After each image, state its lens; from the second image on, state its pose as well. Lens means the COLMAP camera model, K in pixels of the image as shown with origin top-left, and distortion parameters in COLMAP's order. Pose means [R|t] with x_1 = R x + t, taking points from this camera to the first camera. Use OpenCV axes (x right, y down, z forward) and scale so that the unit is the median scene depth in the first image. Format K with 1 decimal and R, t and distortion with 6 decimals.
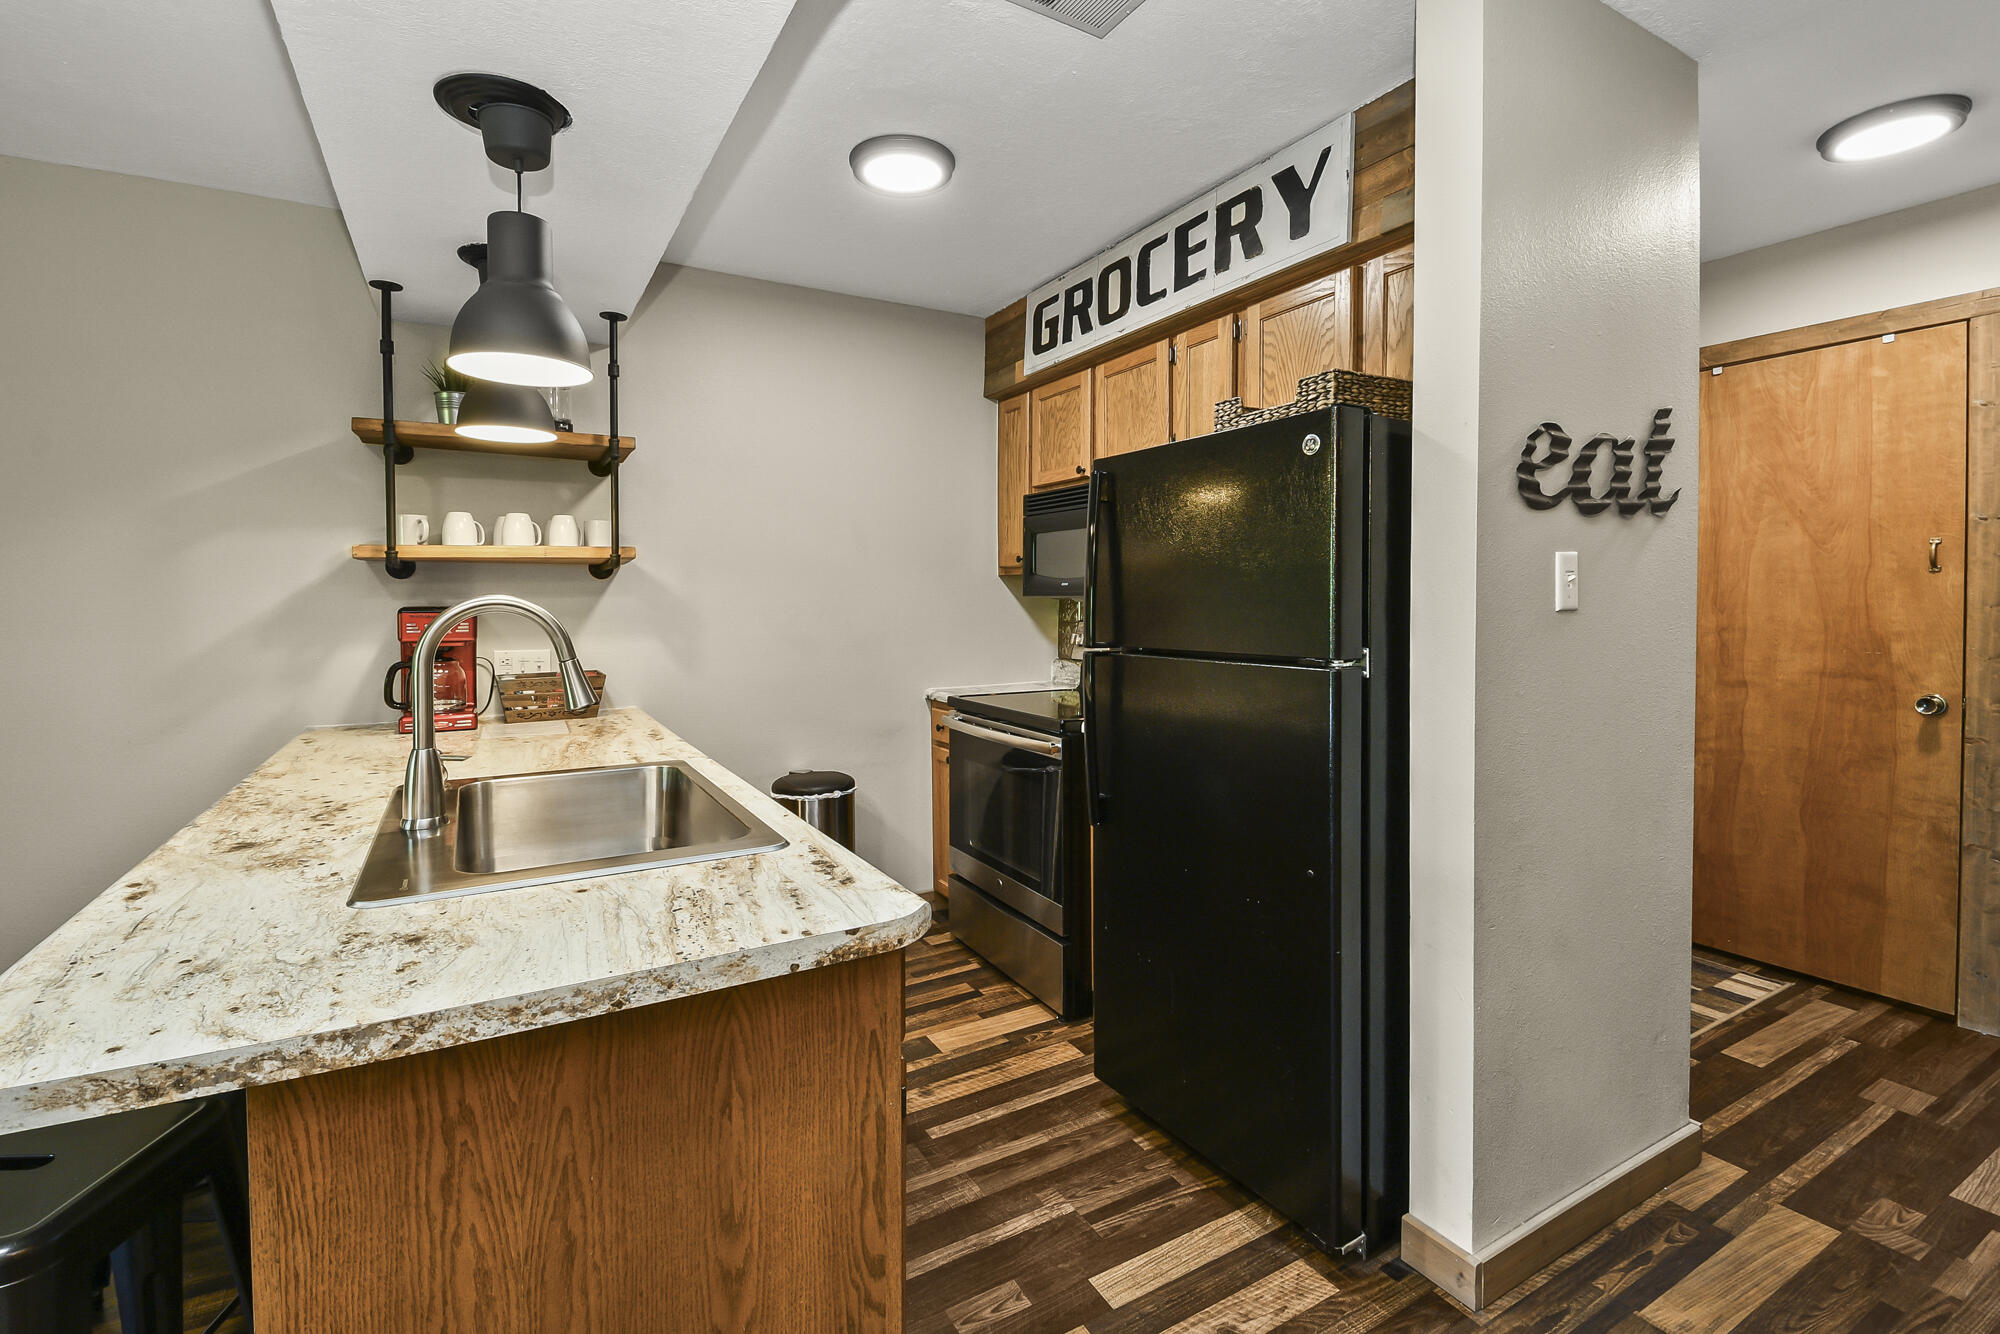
lens RADIAL K [[903.7, 0, 971.7], [0, 903.7, 608.9], [0, 0, 1]] dist [0.000412, 0.000194]
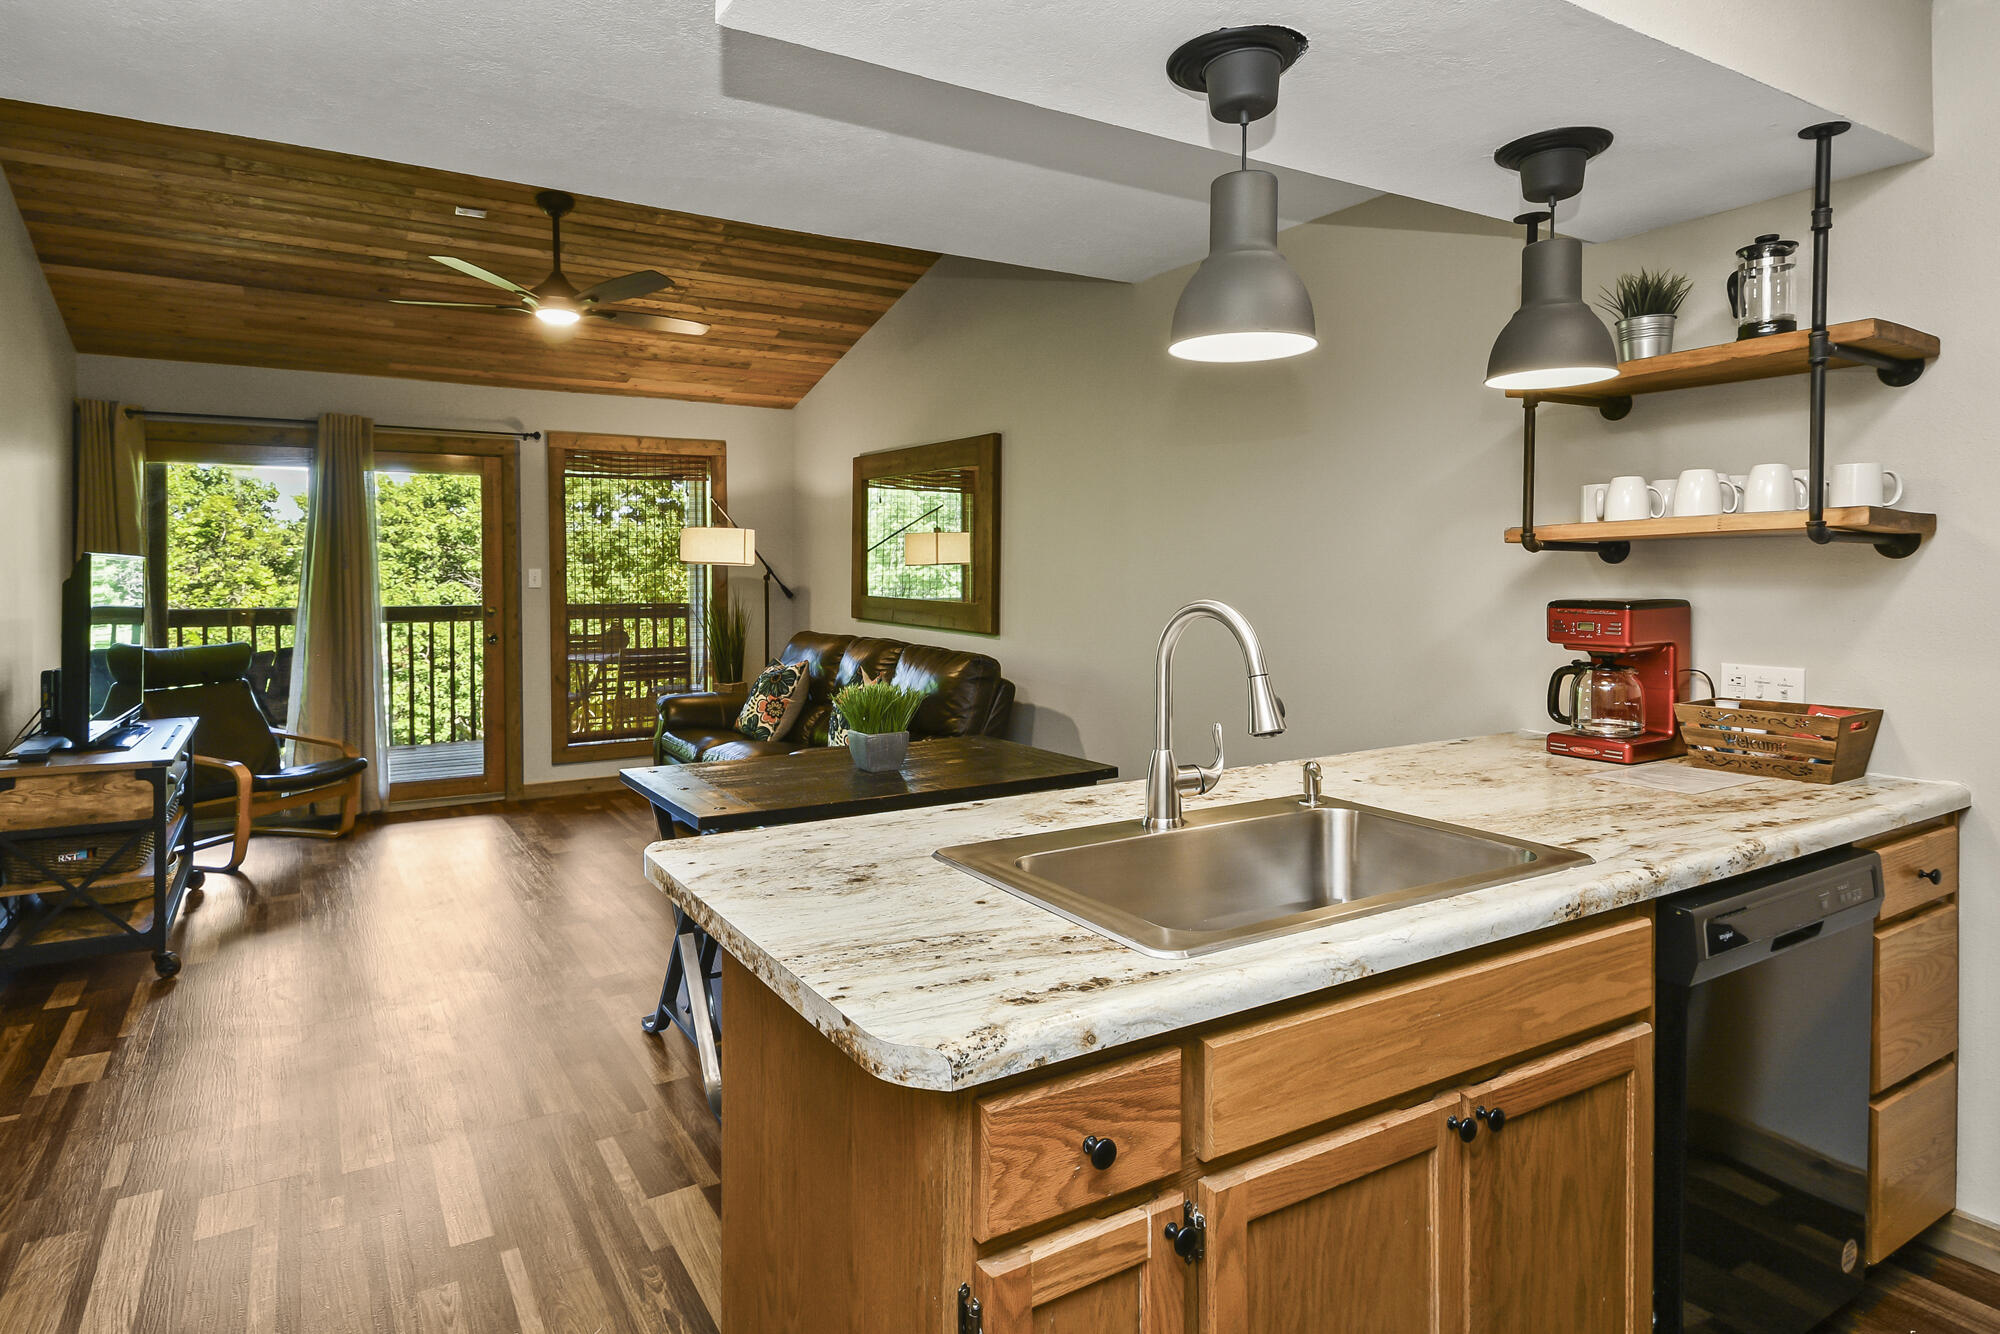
lens RADIAL K [[1136.7, 0, 993.0], [0, 1136.7, 599.7], [0, 0, 1]] dist [0.003428, 0.000949]
pose [[0.042730, 0.031900, -0.998577, 0.618632], [-0.012643, 0.999427, 0.031386, -0.045256], [0.999007, 0.011283, 0.043109, 0.736683]]
